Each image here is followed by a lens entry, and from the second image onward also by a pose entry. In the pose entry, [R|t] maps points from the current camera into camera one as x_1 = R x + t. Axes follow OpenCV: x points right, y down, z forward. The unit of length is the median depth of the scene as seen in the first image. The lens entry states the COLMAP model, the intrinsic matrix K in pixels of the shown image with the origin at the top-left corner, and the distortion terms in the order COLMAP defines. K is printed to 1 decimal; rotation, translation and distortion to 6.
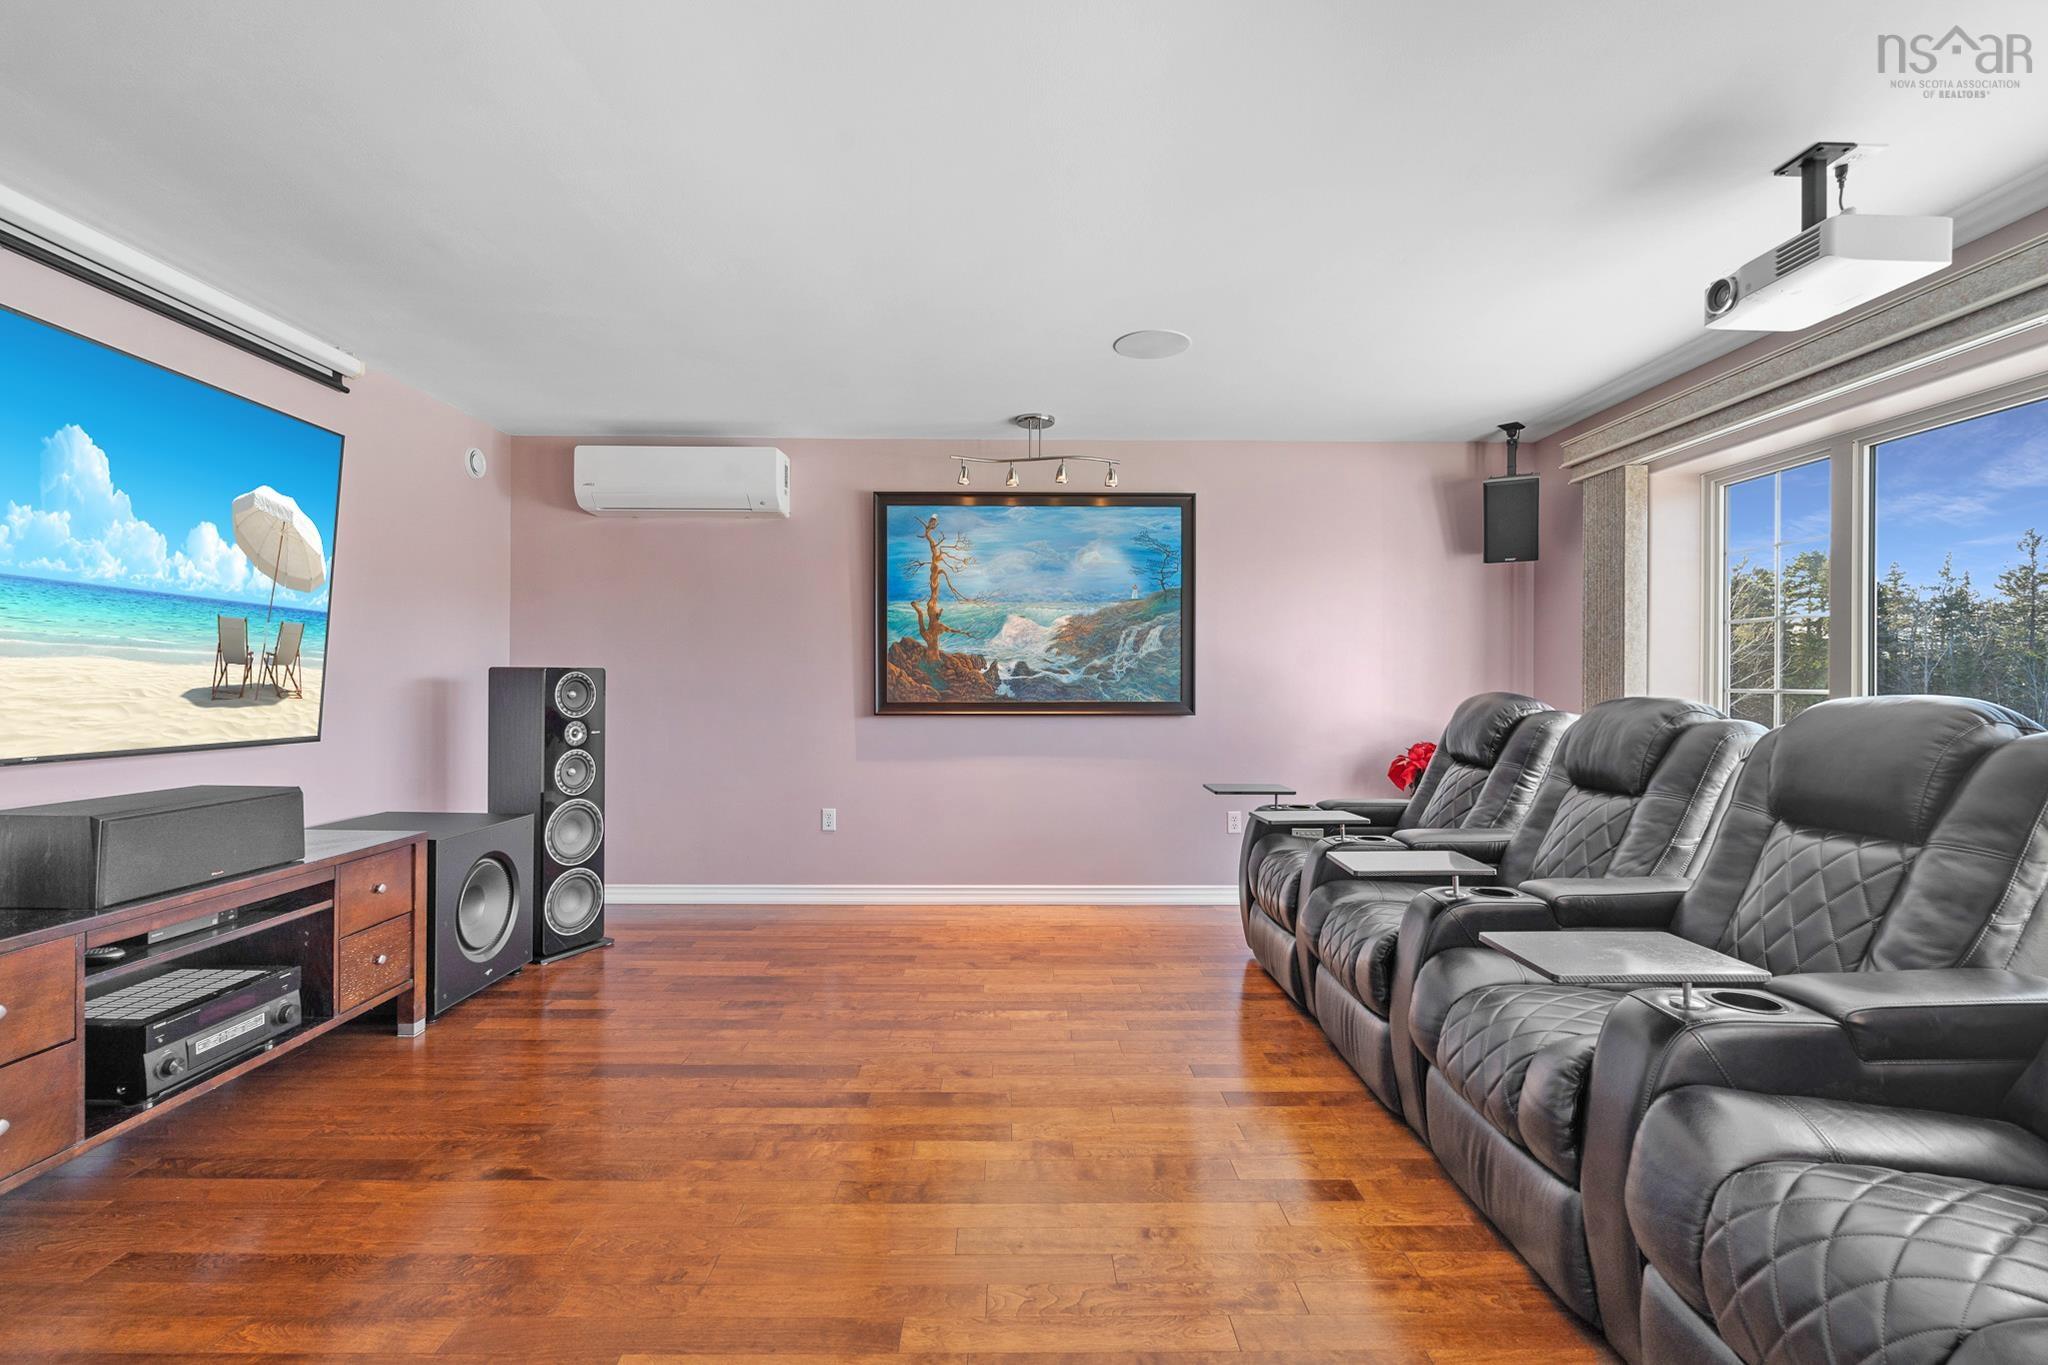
lens RADIAL K [[897.0, 0, 1018.5], [0, 897.0, 683.6], [0, 0, 1]] dist [-0.006788, 0.000934]
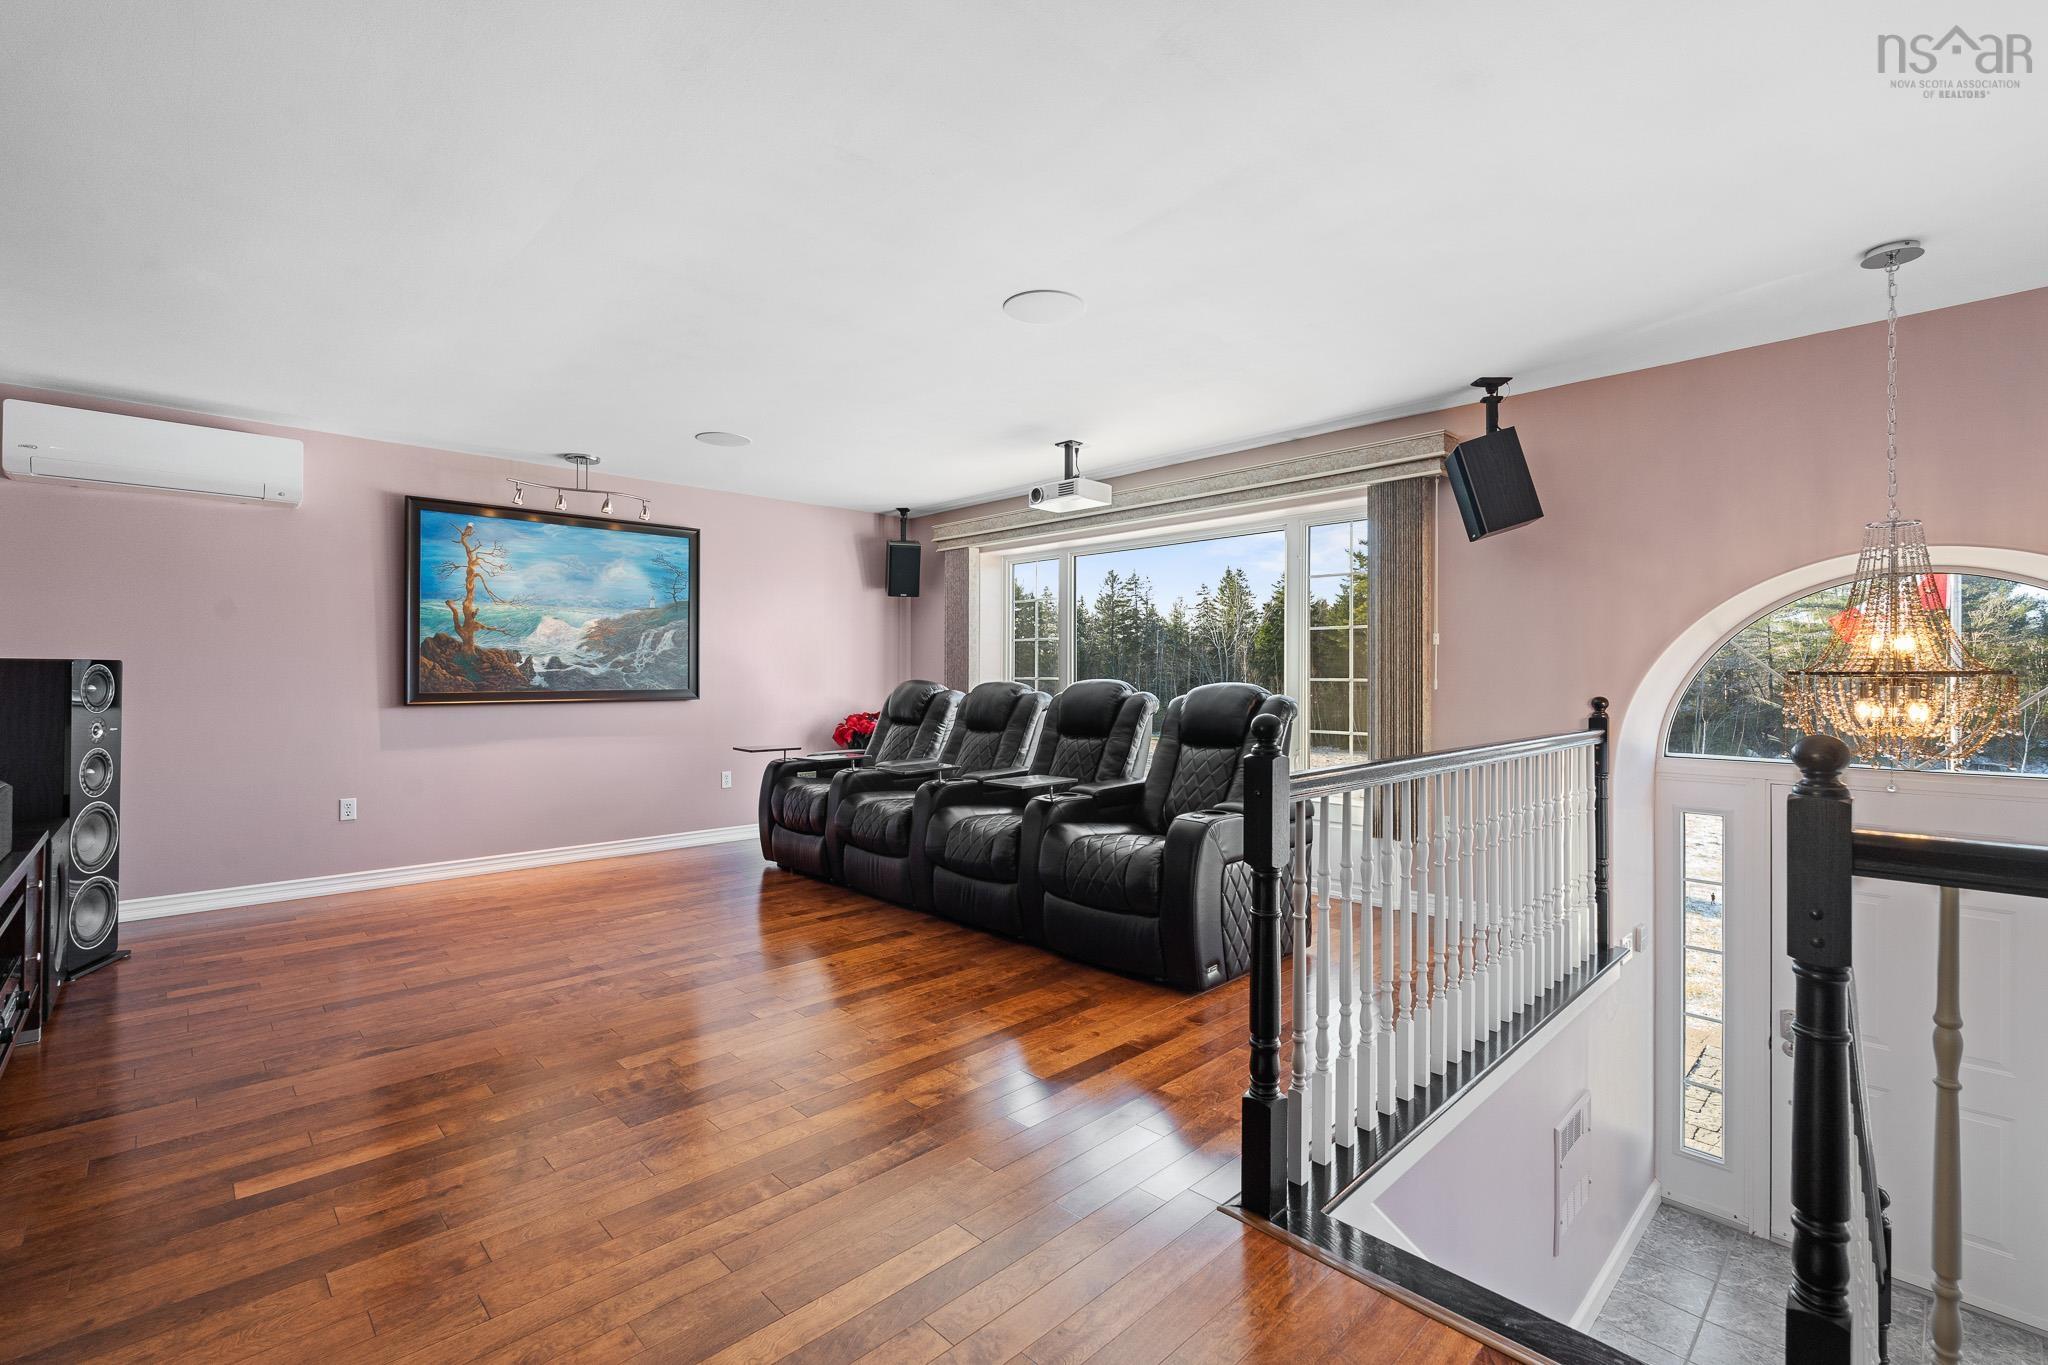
lens RADIAL K [[897.0, 0, 1025.7], [0, 897.0, 677.7], [0, 0, 1]] dist [-0.006788, 0.000934]
pose [[0.728582, -0.005193, 0.684939, -0.353464], [0.002224, 0.999984, 0.005216, -0.001984], [-0.684955, -0.002277, 0.728582, -0.276075]]
